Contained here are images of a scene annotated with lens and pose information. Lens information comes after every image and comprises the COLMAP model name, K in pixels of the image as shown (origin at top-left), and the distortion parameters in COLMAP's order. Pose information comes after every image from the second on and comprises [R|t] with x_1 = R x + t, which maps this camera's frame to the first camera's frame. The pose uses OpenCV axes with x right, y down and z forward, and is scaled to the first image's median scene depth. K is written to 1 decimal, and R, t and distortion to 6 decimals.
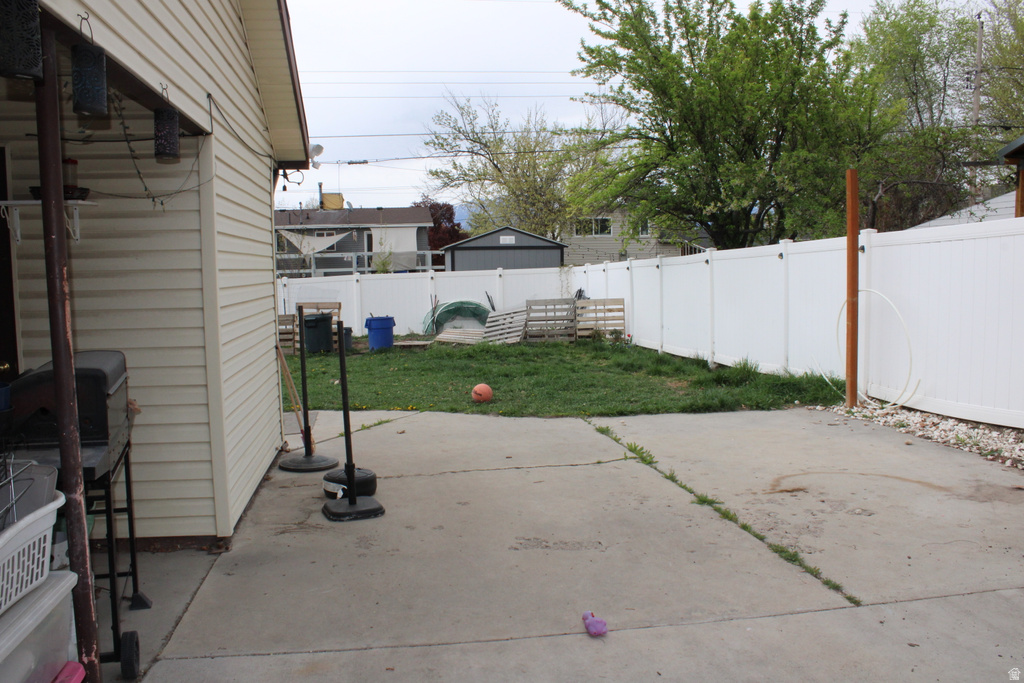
lens RADIAL K [[850.4, 0, 510.0], [0, 850.4, 341.5], [0, 0, 1]] dist [-0.151201, 0.137839]
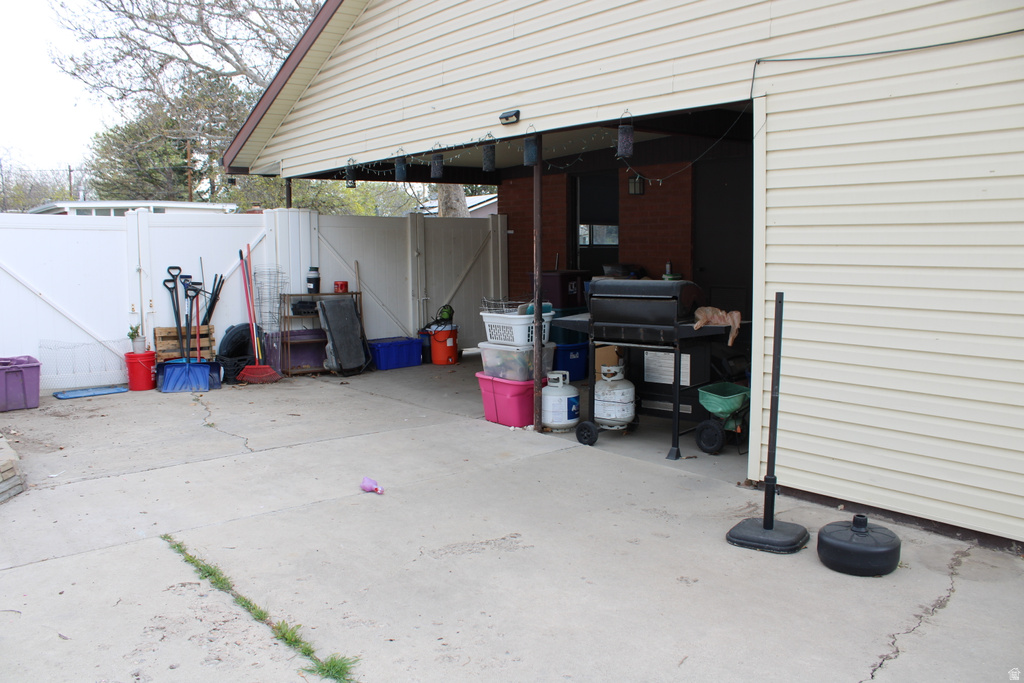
lens RADIAL K [[850.4, 0, 510.0], [0, 850.4, 341.5], [0, 0, 1]] dist [-0.151201, 0.137839]
pose [[-0.859438, 0.080559, -0.504853, 0.453545], [-0.021174, 0.981051, 0.192592, -0.137947], [0.510801, 0.176210, -0.841446, 1.722454]]
